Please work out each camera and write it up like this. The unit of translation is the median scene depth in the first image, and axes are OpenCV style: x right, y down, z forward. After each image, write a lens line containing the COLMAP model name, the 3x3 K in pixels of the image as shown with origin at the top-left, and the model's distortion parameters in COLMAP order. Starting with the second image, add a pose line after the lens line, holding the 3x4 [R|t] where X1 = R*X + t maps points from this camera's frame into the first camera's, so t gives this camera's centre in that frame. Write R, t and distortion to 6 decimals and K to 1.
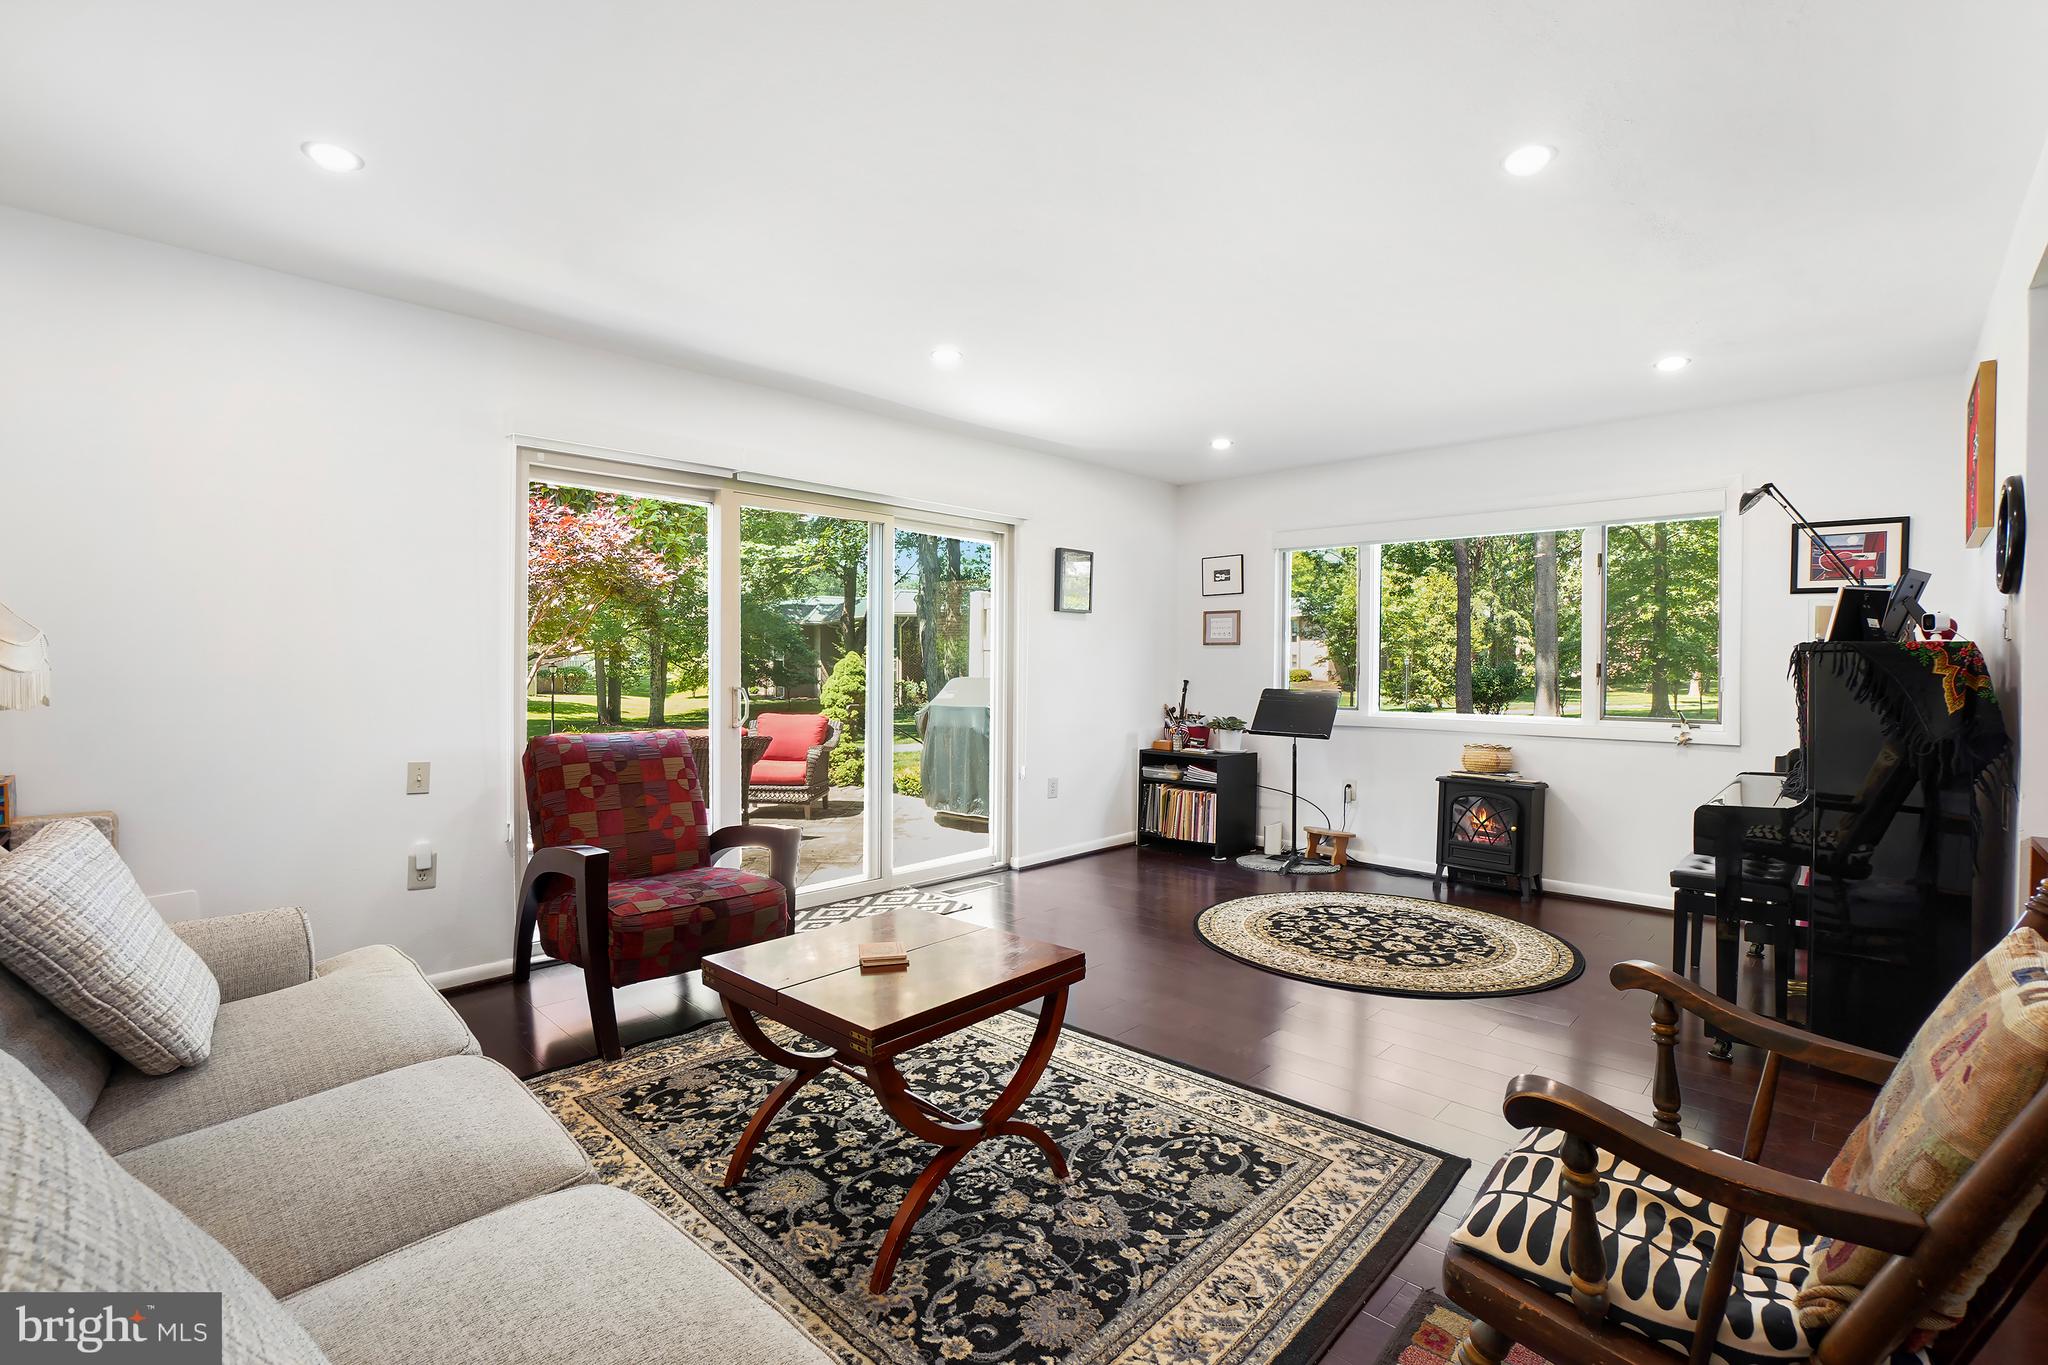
lens RADIAL K [[926.3, 0, 1023.6], [0, 926.3, 672.8], [0, 0, 1]] dist [-0.063032, 0.023768]
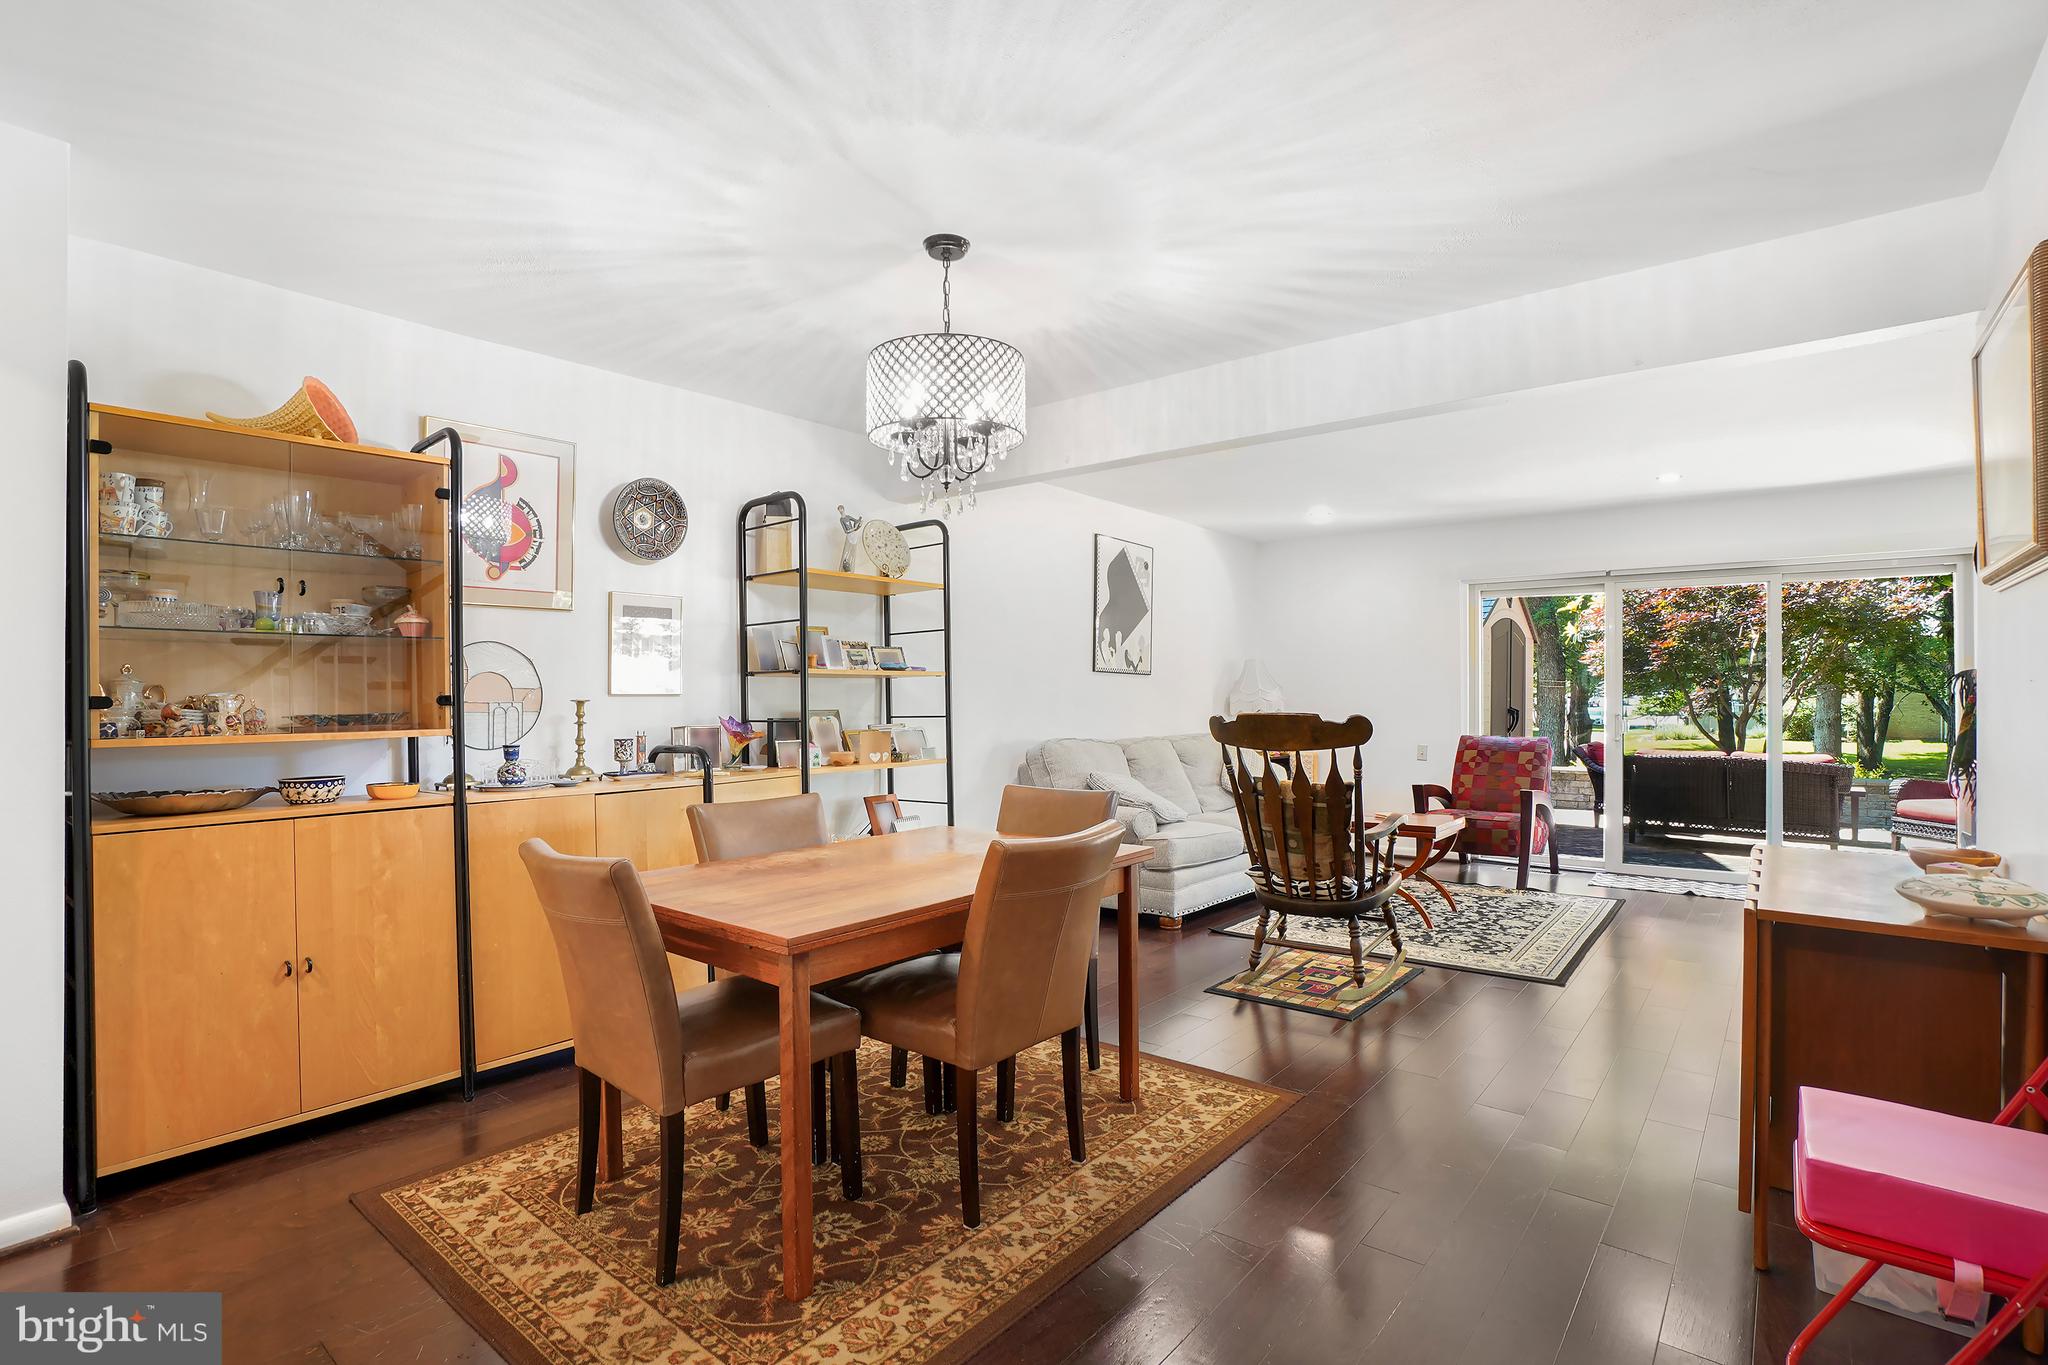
lens RADIAL K [[964.8, 0, 1014.3], [0, 964.8, 694.8], [0, 0, 1]] dist [-0.063485, 0.000503]
pose [[0.078144, -0.007515, -0.996914, 1.240999], [-0.009680, 0.999919, -0.008296, 0.007459], [0.996895, 0.010298, 0.078065, -0.106174]]
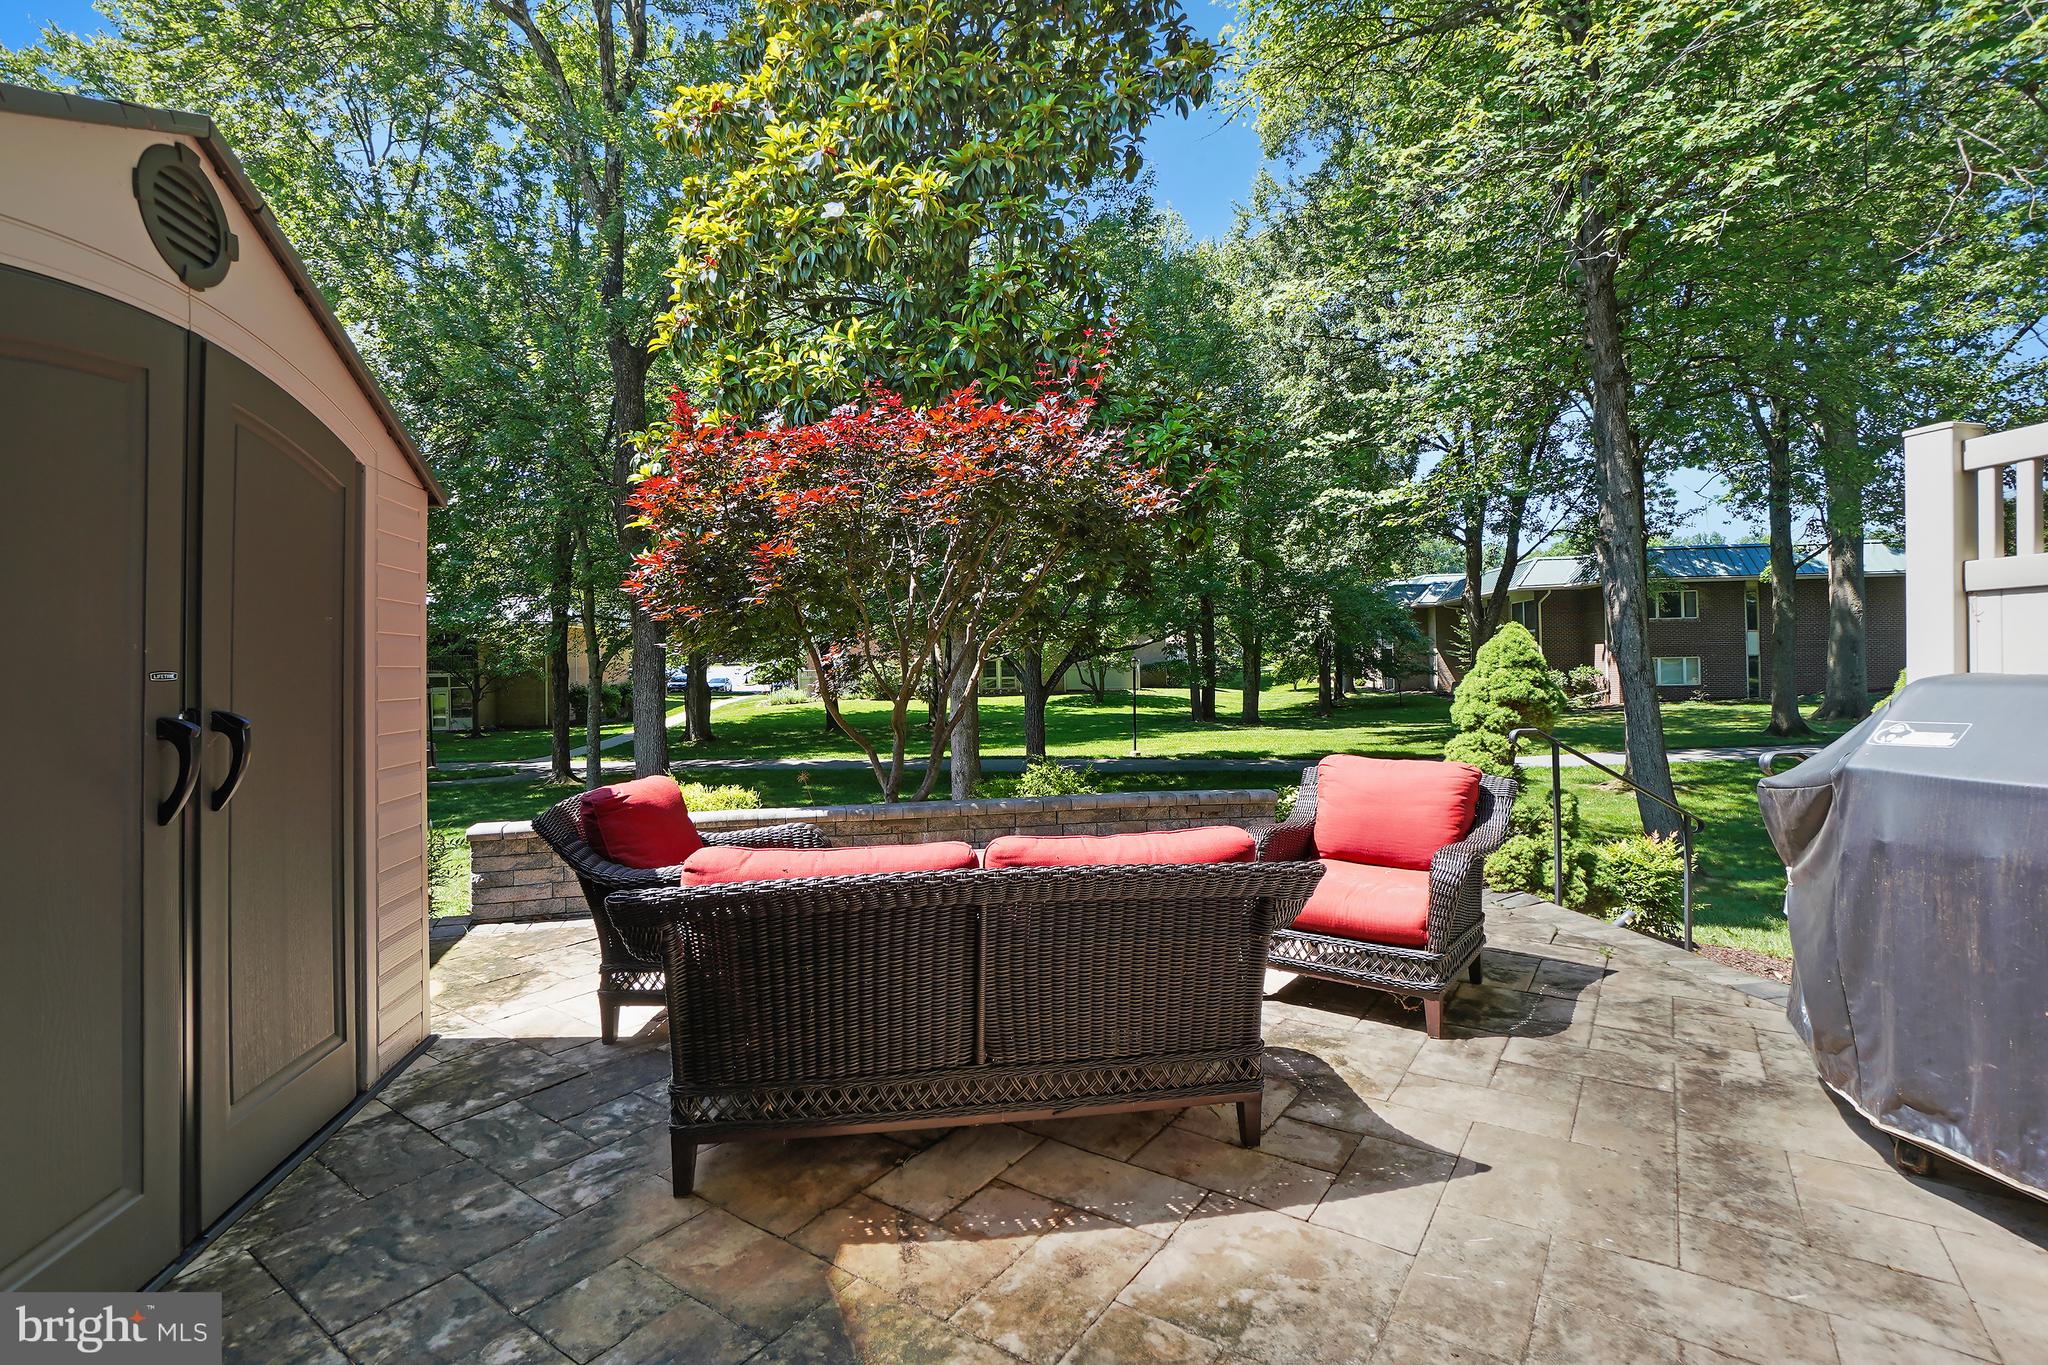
lens RADIAL K [[945.2, 0, 1016.3], [0, 945.2, 673.6], [0, 0, 1]] dist [-0.072164, 0.029331]
pose [[0.802892, -0.013651, -0.595968, -0.271622], [0.019907, 0.999794, 0.003919, -0.004827], [0.595792, -0.015011, 0.802999, 1.128409]]
